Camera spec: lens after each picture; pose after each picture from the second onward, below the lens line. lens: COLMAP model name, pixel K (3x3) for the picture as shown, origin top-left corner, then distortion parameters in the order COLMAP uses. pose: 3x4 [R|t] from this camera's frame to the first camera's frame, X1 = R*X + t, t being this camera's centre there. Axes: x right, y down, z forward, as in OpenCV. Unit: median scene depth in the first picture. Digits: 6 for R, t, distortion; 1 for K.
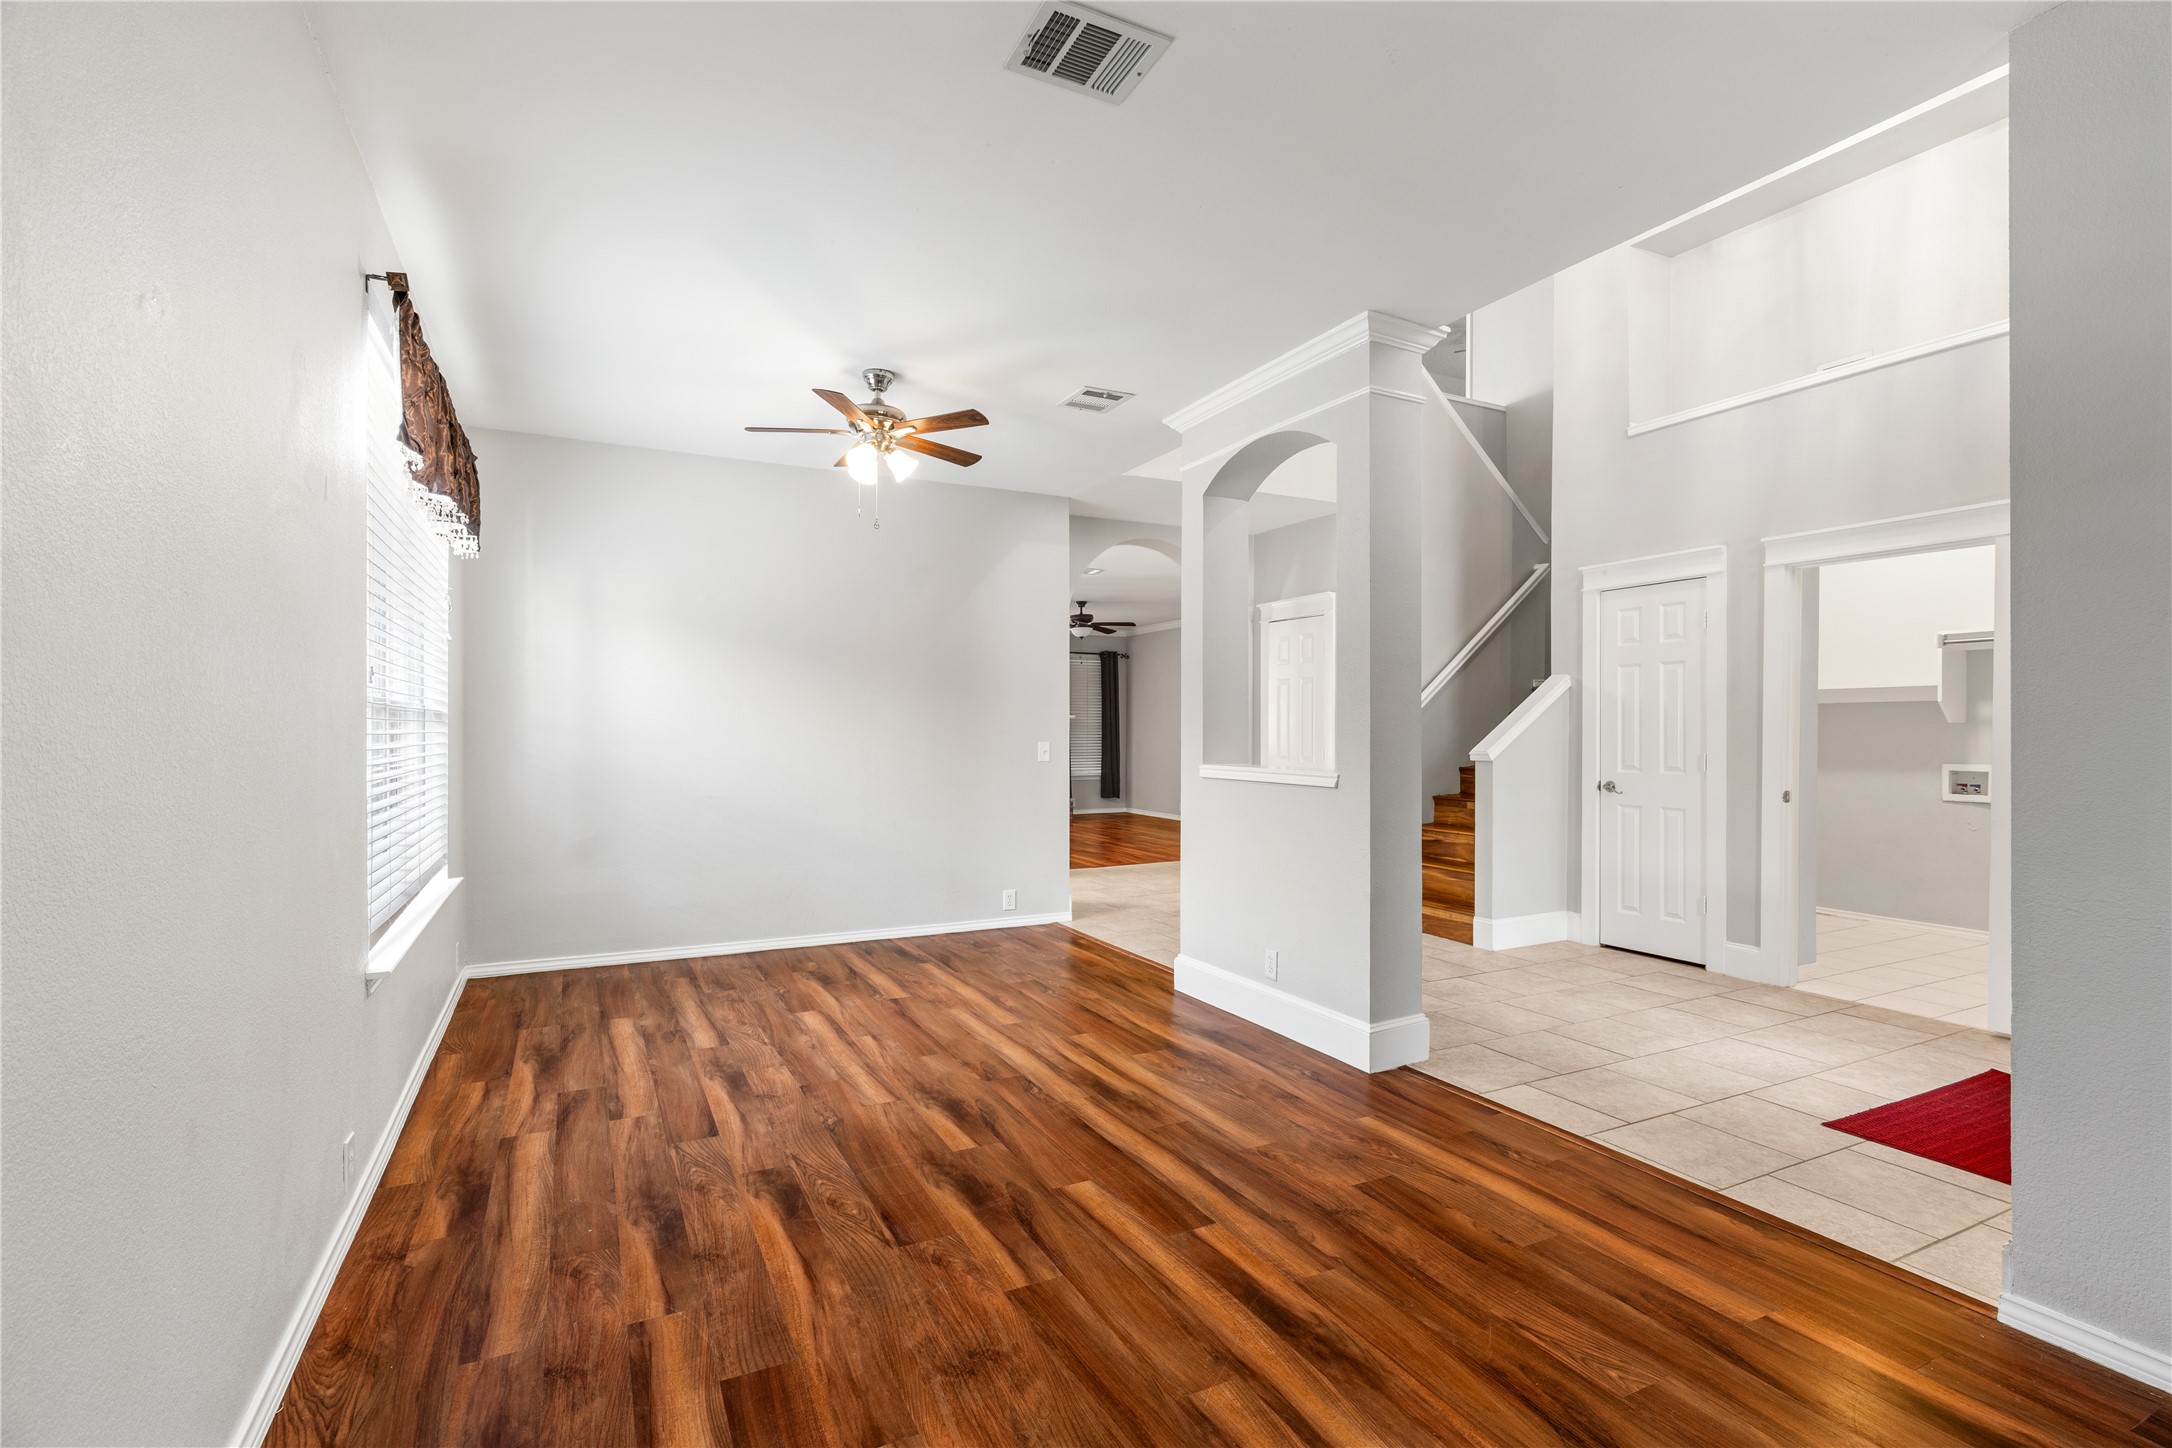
lens RADIAL K [[996.7, 0, 1081.9], [0, 996.7, 725.5], [0, 0, 1]] dist [-0.000391, 0.000182]
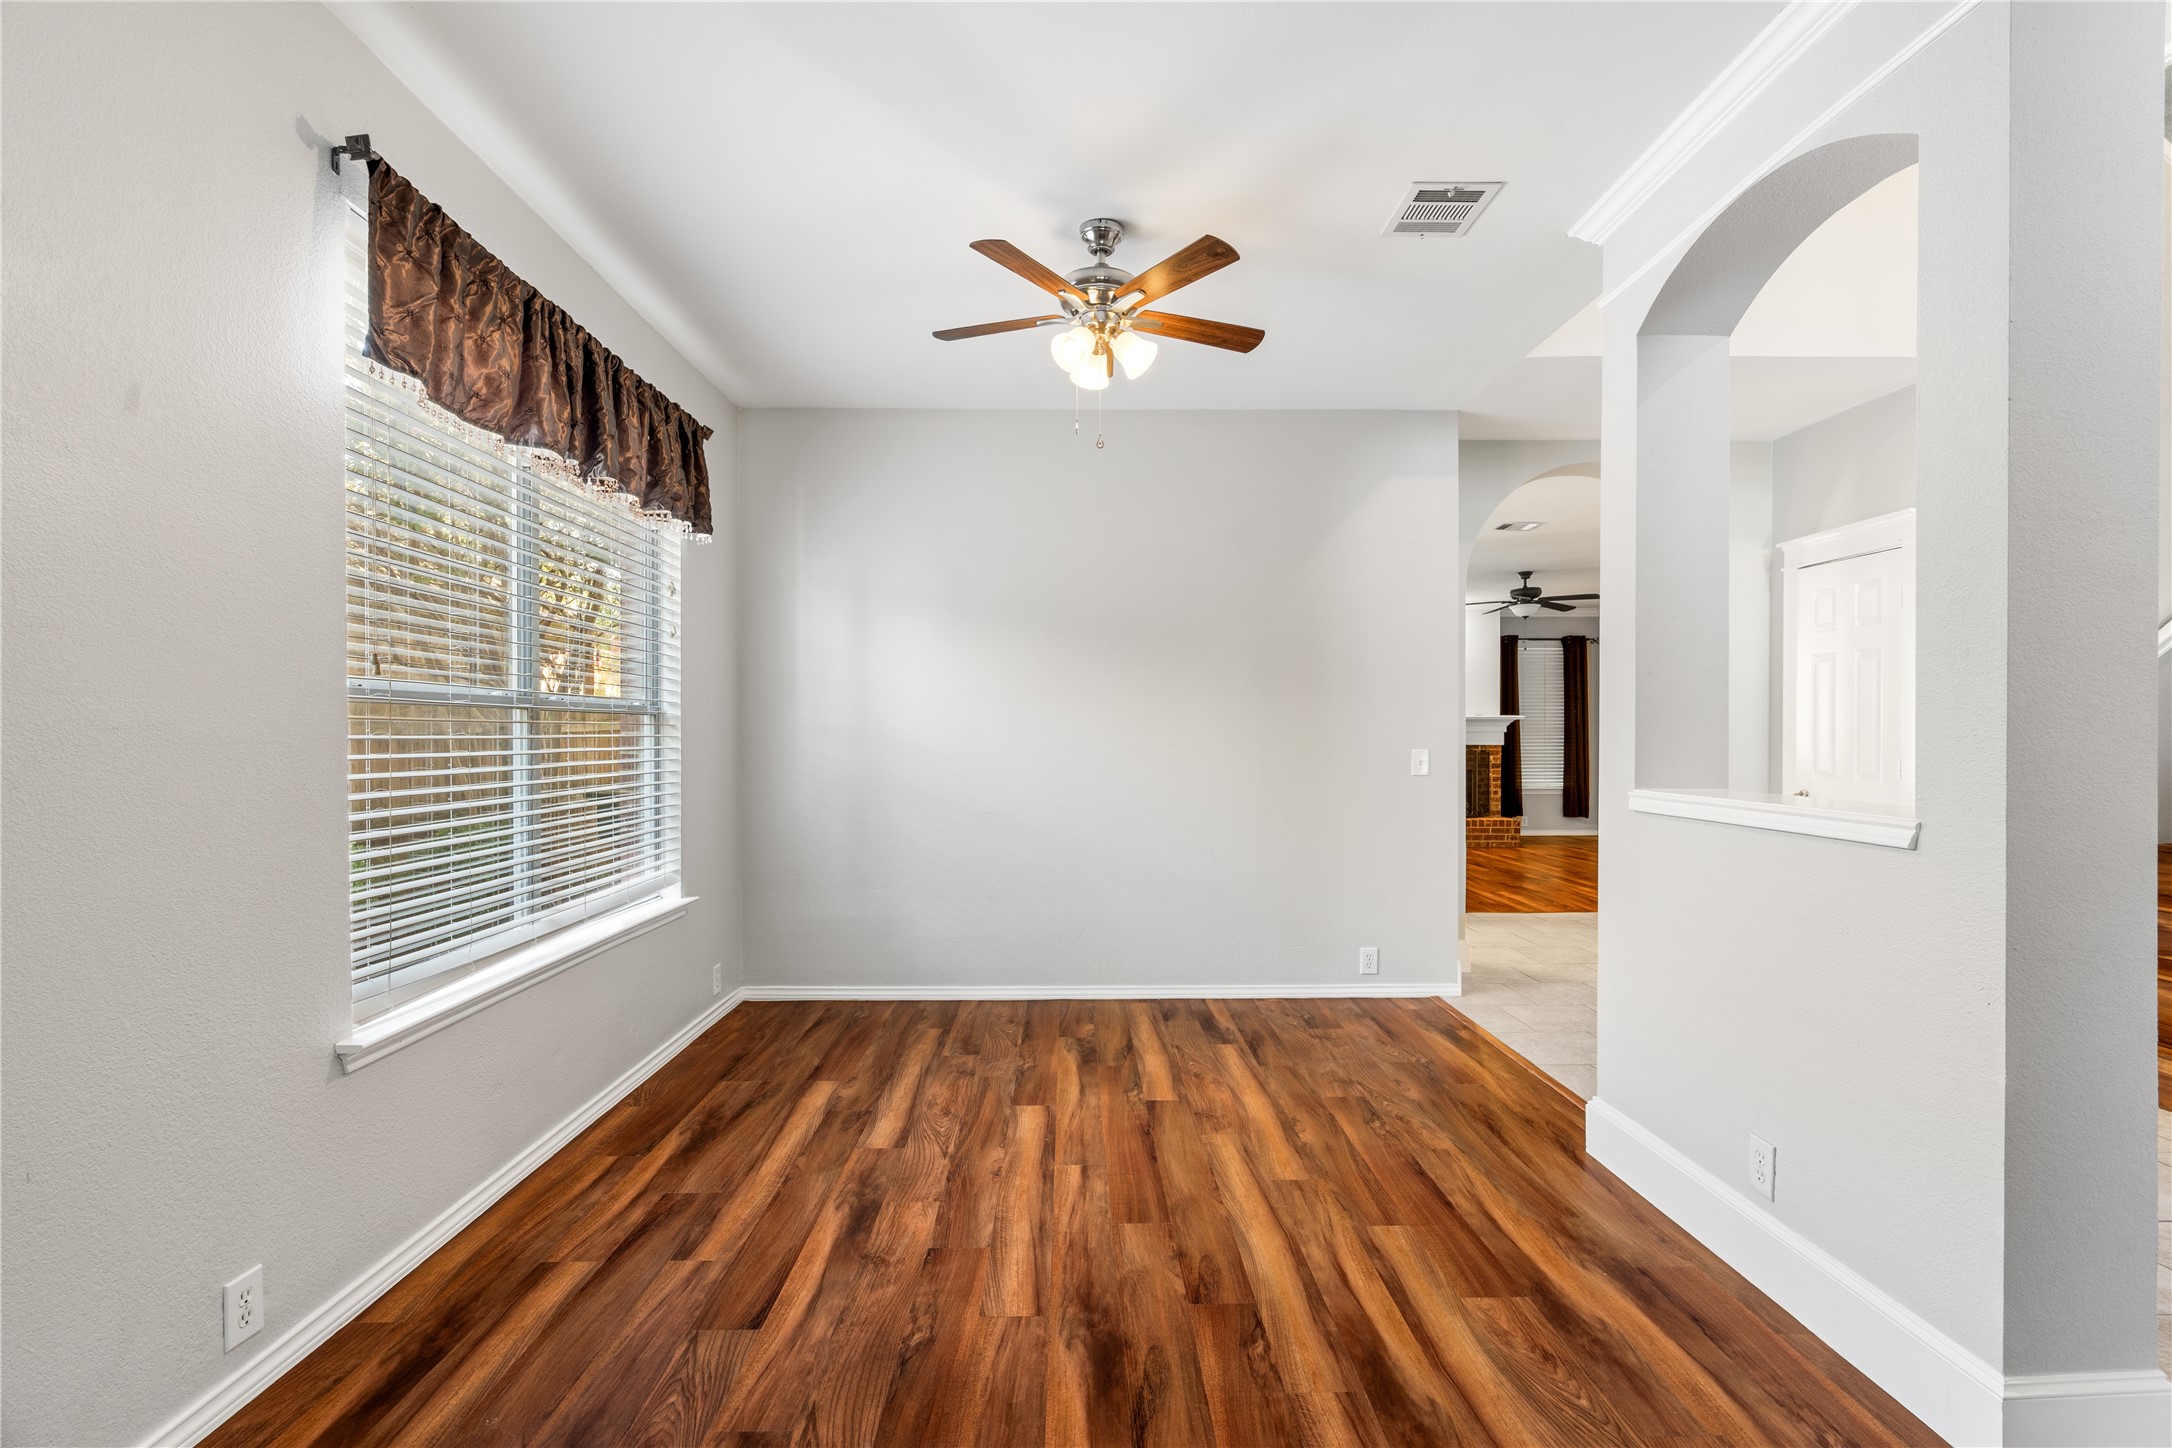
lens RADIAL K [[1001.1, 0, 1085.5], [0, 1001.1, 740.5], [0, 0, 1]] dist [-0.002278, 0.000660]
pose [[0.898808, 0.000391, -0.438343, 0.096967], [0.004354, 0.999942, 0.009819, 0.003191], [0.438321, -0.010734, 0.898754, 0.352899]]
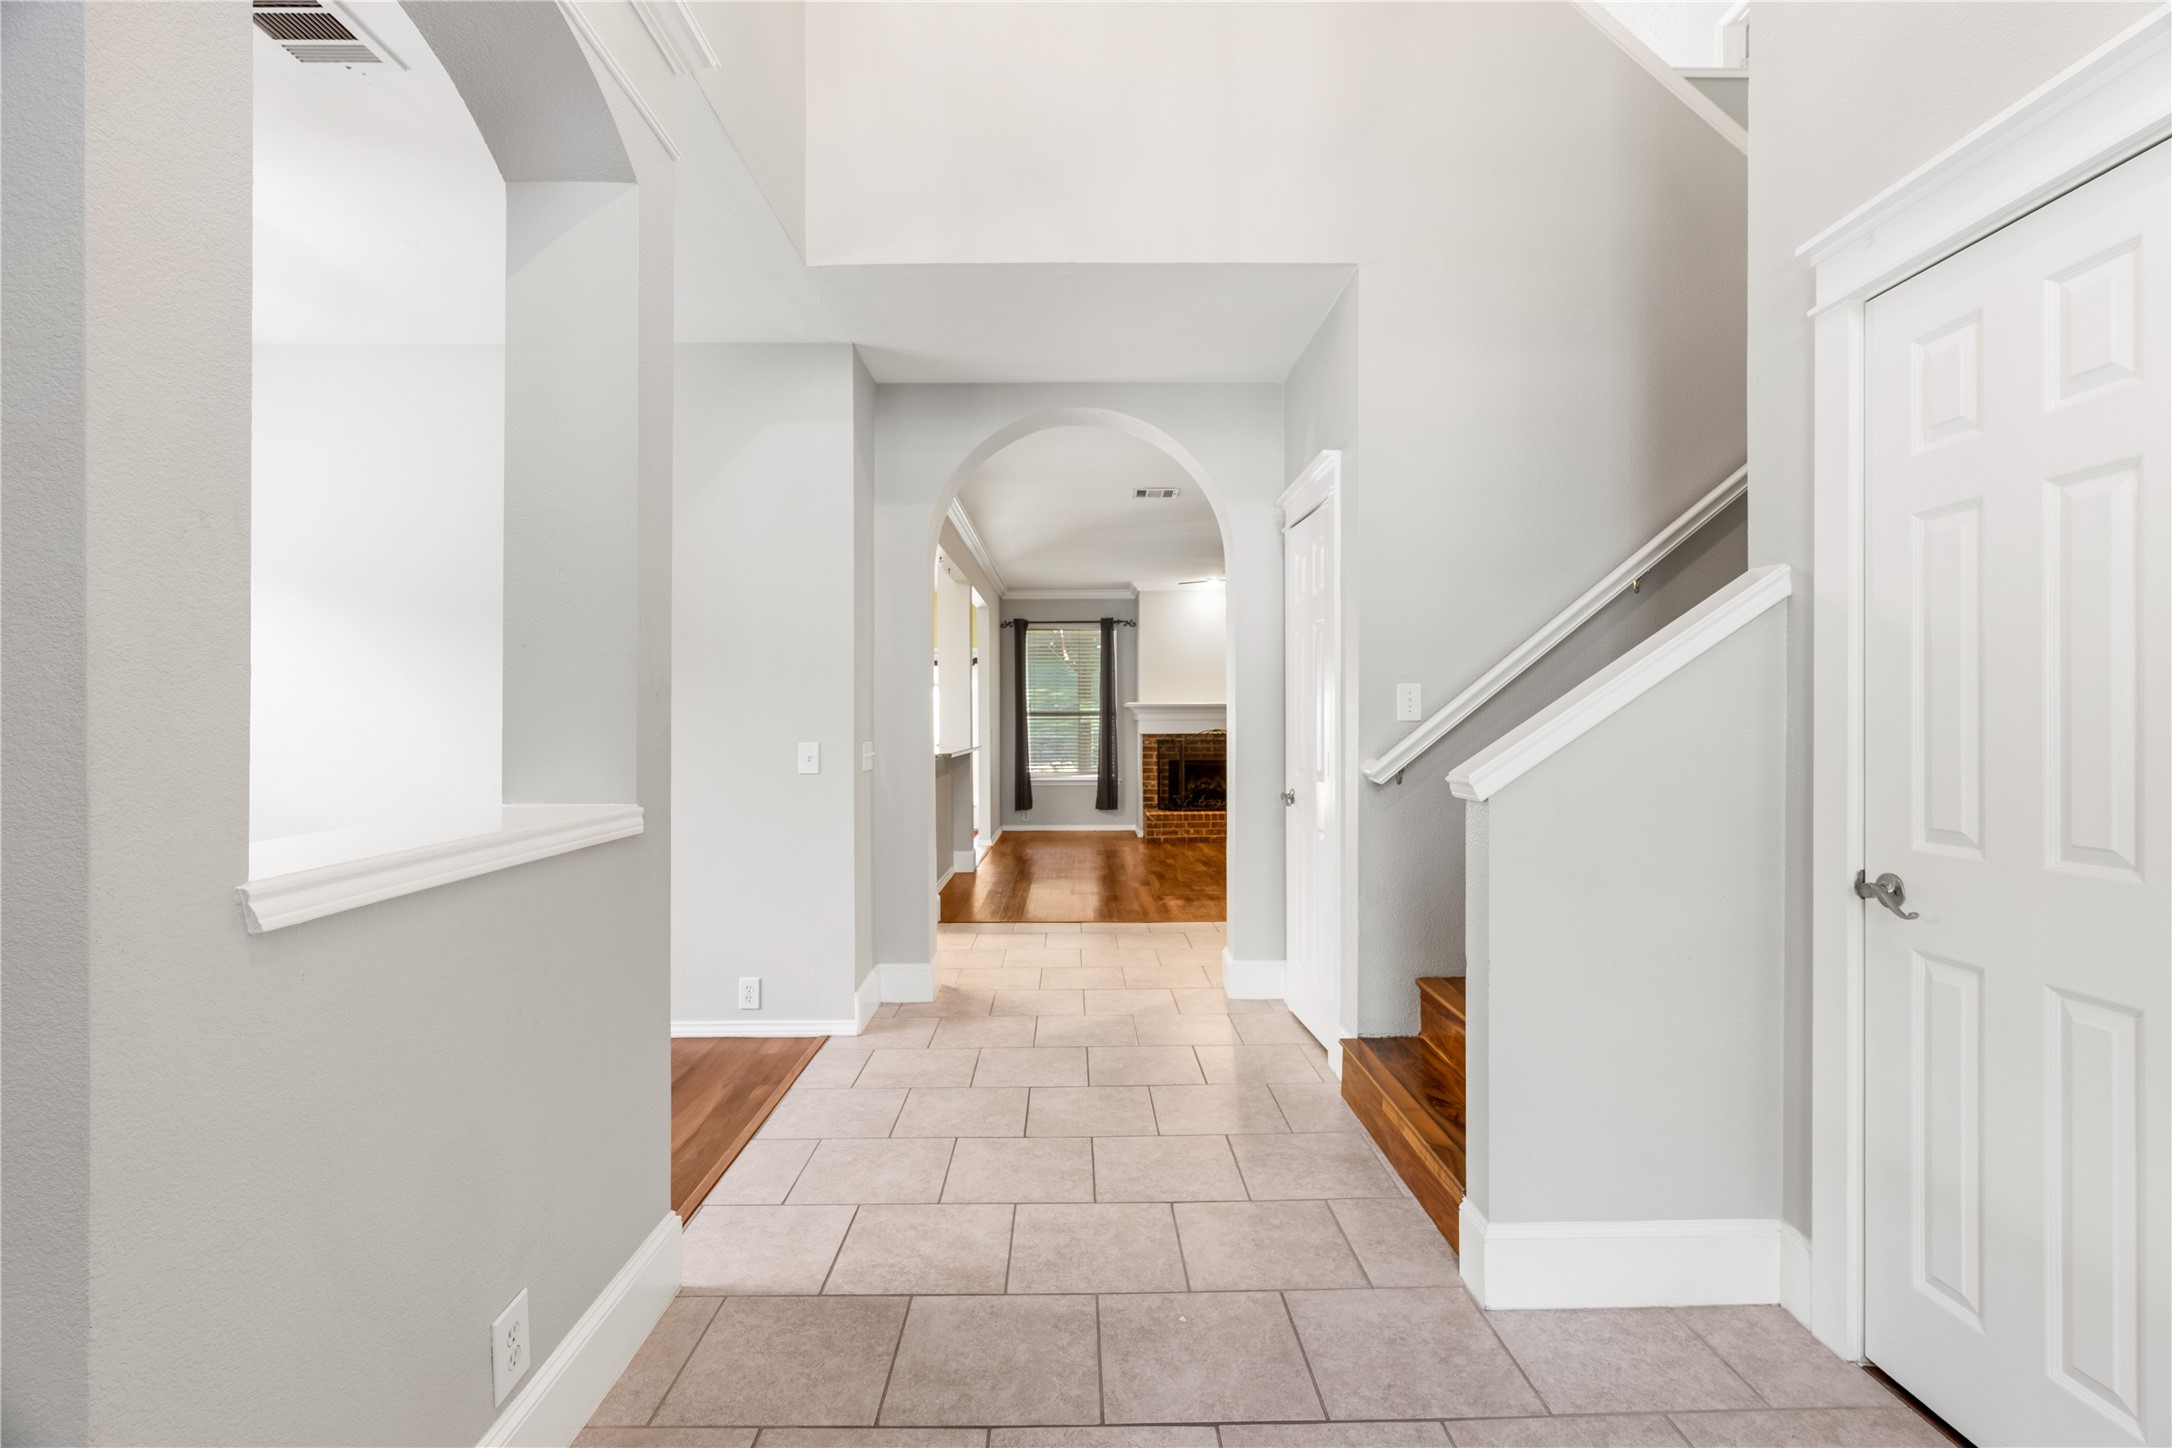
lens RADIAL K [[987.9, 0, 1083.4], [0, 987.9, 716.9], [0, 0, 1]] dist [-0.000037, 0.000054]
pose [[0.896784, -0.006952, -0.442415, 0.587493], [0.007627, 0.999971, -0.000253, 0.003633], [0.442404, -0.003147, 0.896810, 0.799198]]
